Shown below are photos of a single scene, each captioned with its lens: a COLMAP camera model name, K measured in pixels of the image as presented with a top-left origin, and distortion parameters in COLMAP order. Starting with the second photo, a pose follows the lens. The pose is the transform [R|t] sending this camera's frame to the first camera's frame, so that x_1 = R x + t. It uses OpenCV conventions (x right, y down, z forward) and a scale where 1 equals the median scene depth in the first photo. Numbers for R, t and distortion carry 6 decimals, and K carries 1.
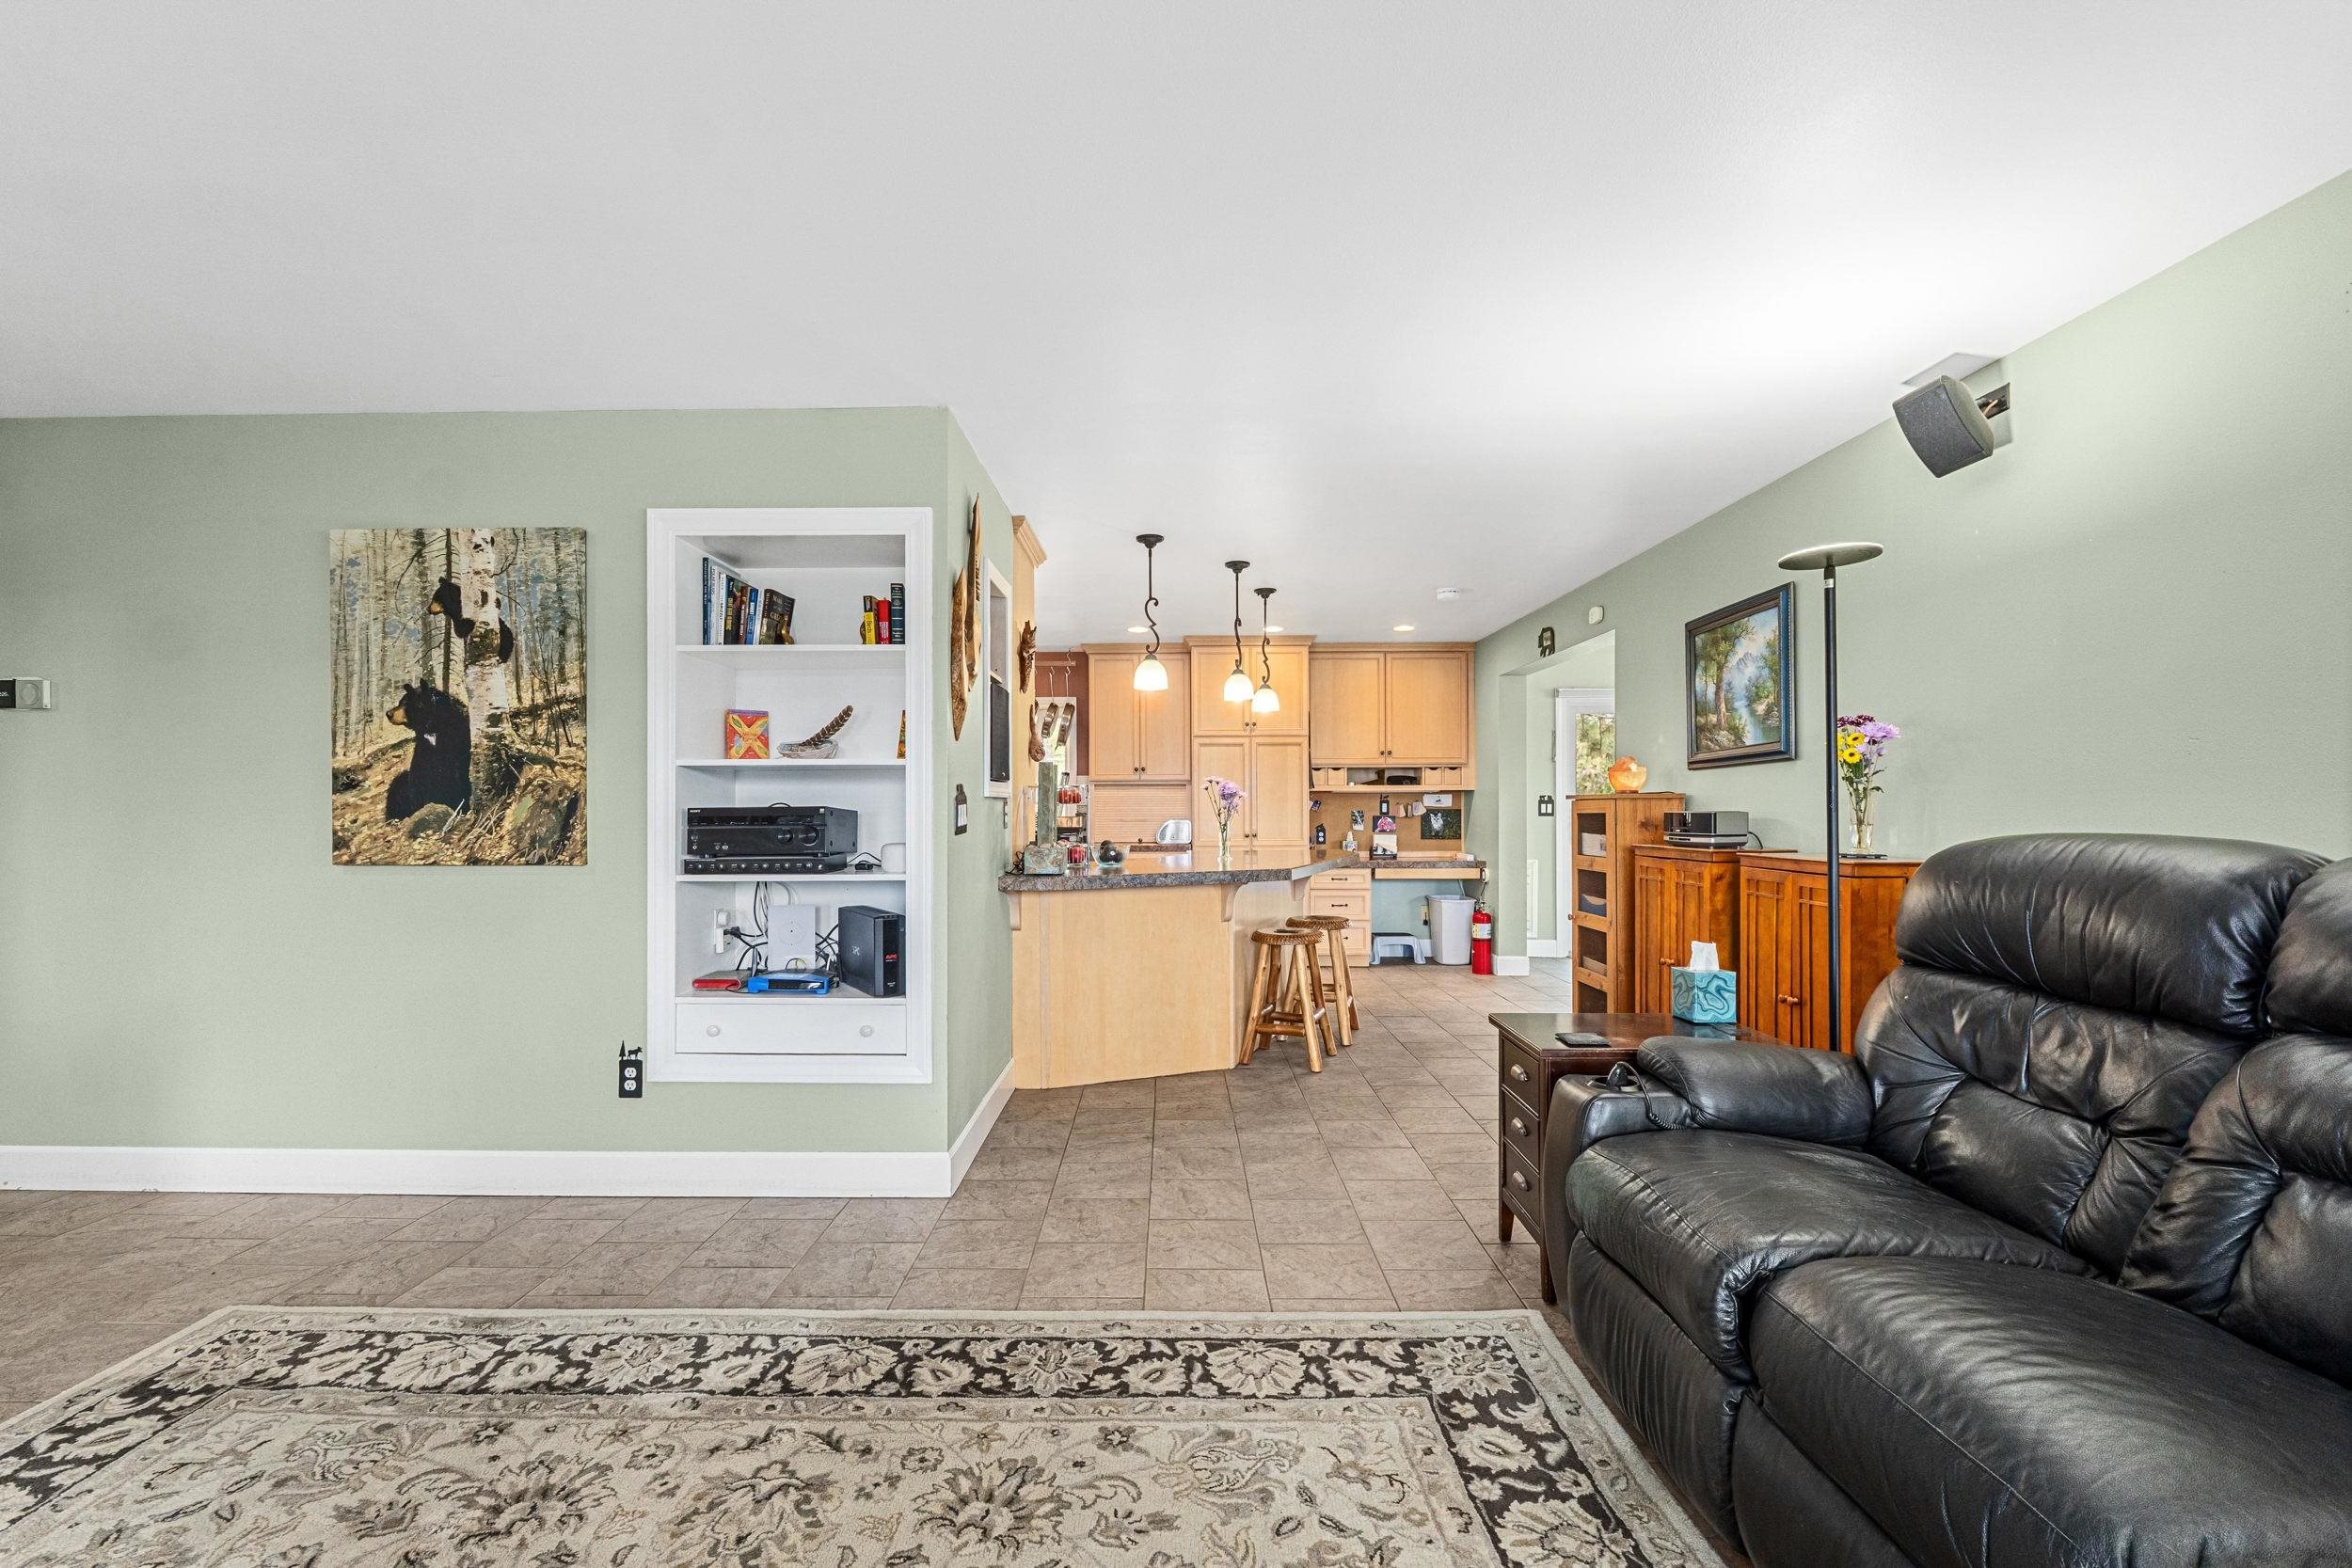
lens RADIAL K [[992.9, 0, 1173.2], [0, 992.9, 789.4], [0, 0, 1]] dist [-0.011067, -0.000518]
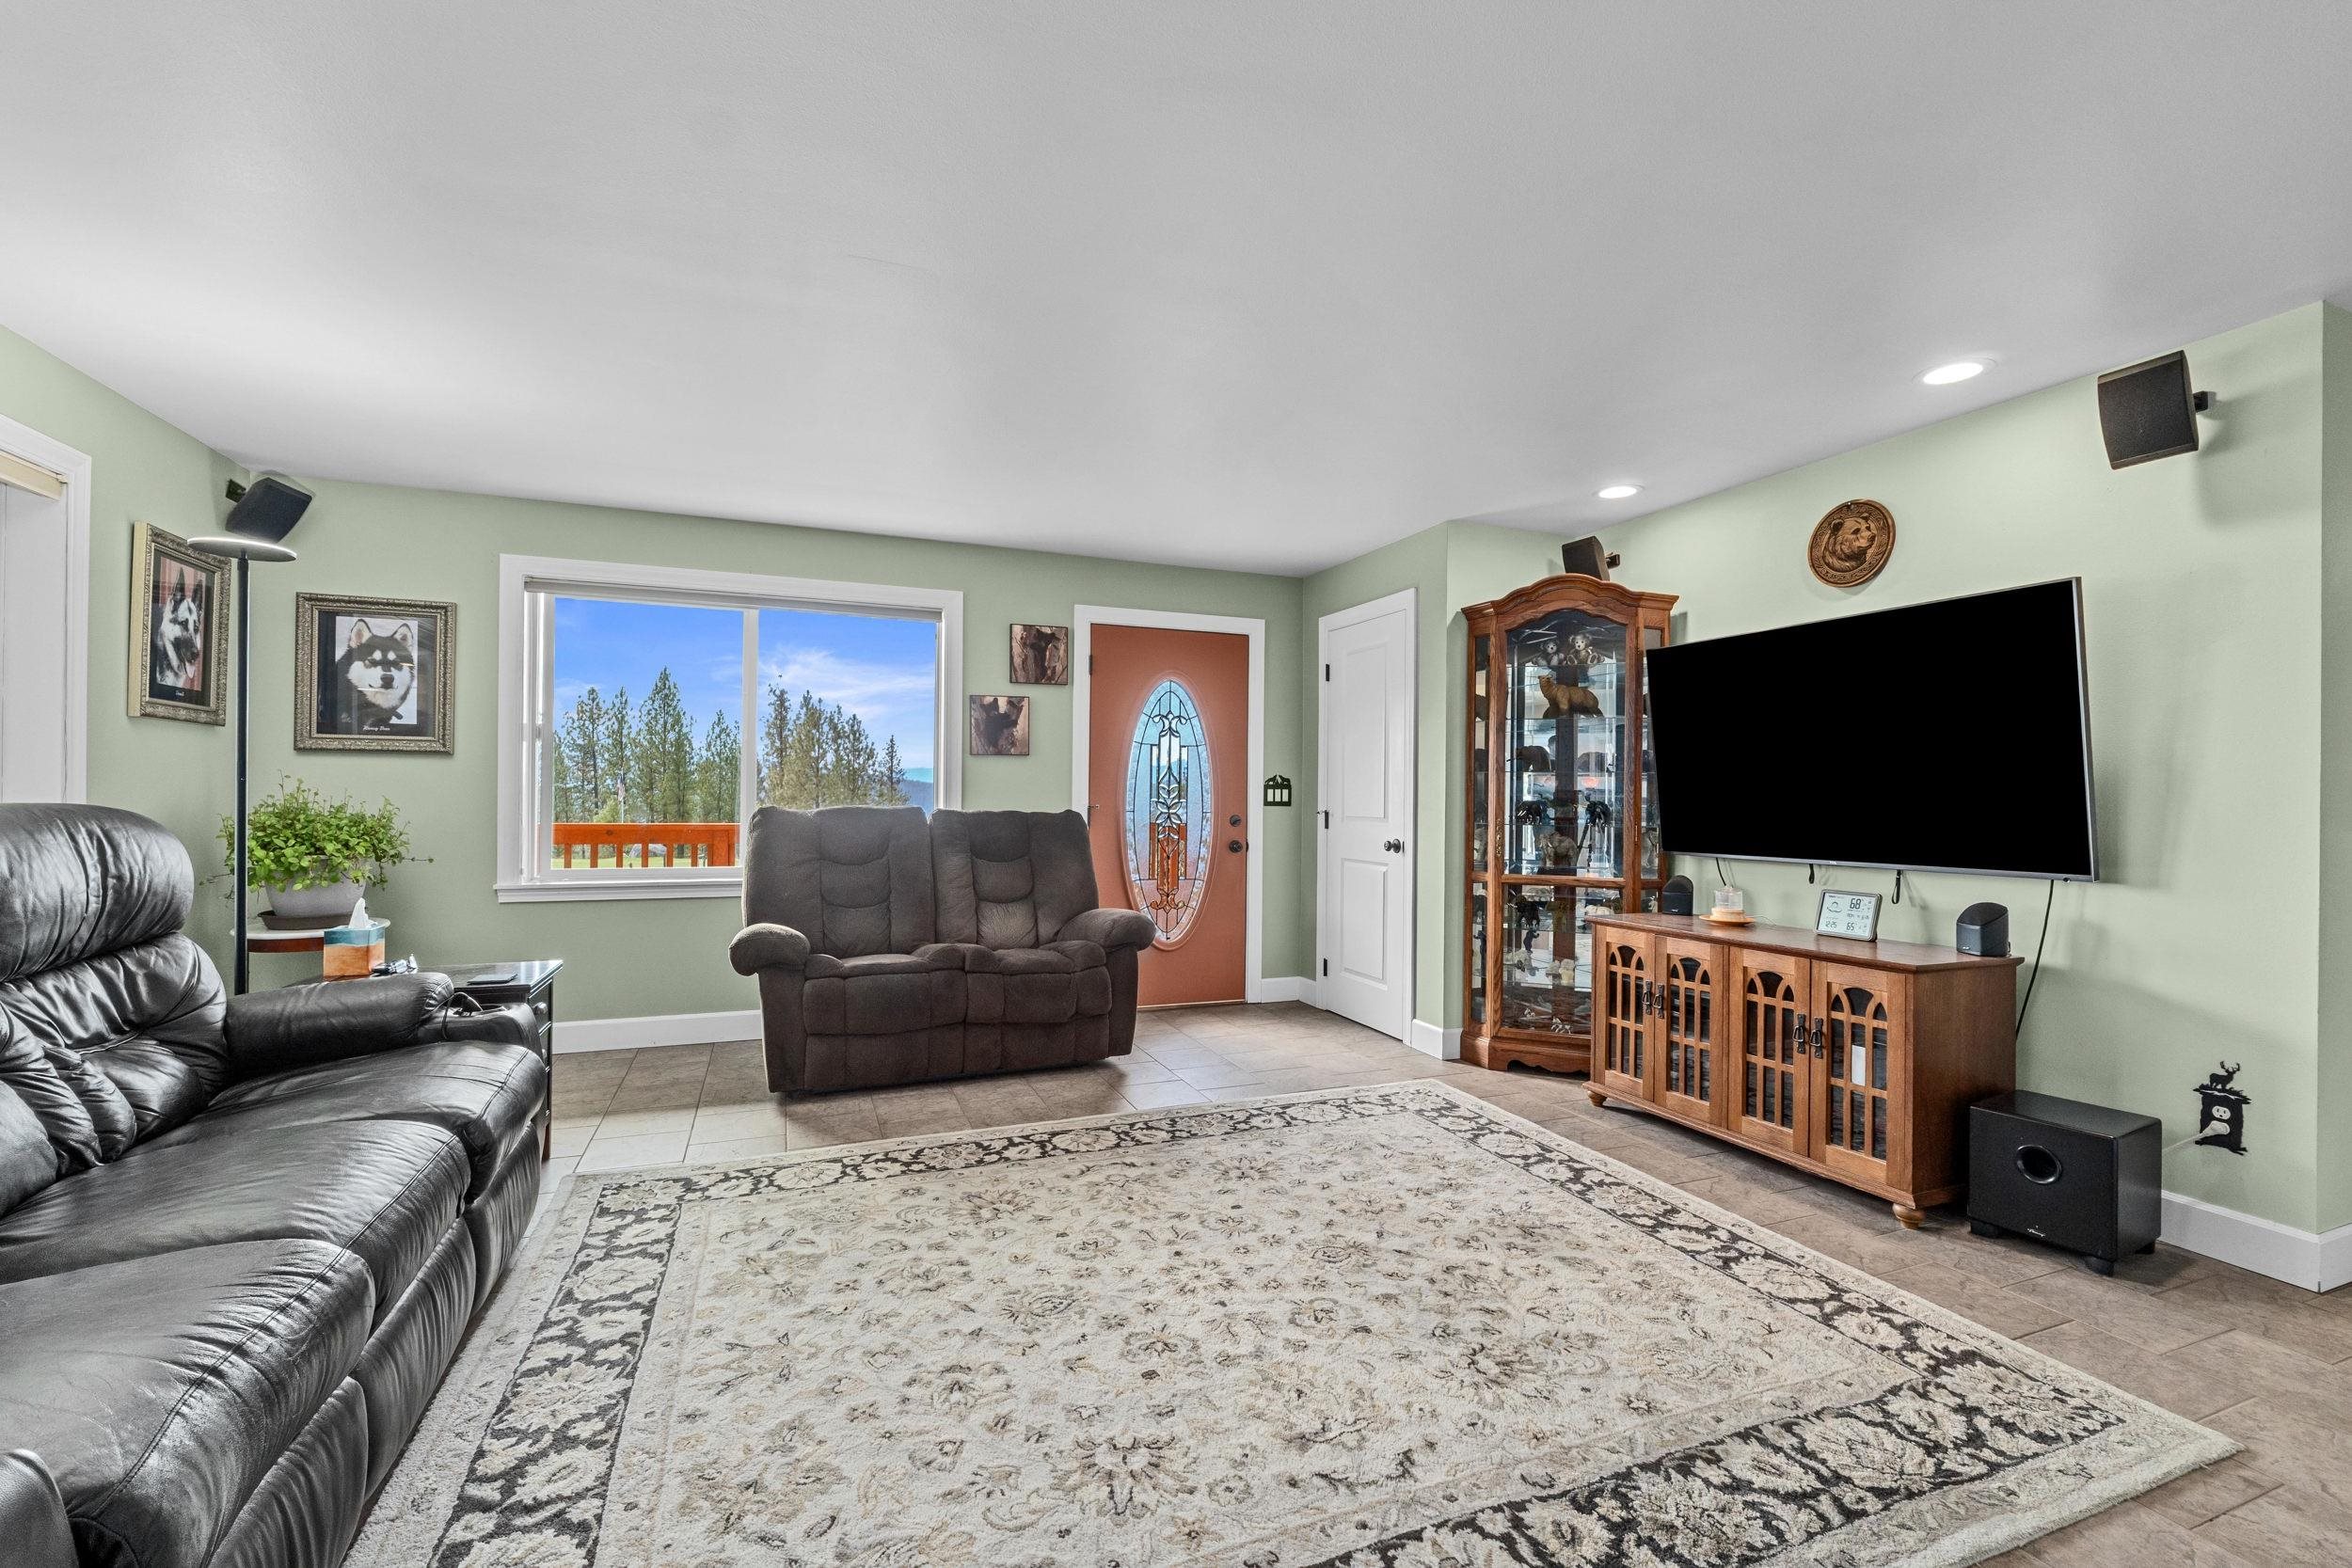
lens RADIAL K [[992.9, 0, 1175.4], [0, 992.9, 787.3], [0, 0, 1]] dist [-0.011067, -0.000518]
pose [[-0.931059, -0.011714, -0.364681, 0.126270], [-0.005704, 0.999830, -0.017553, 0.030408], [0.364824, -0.014262, -0.930967, 1.670785]]
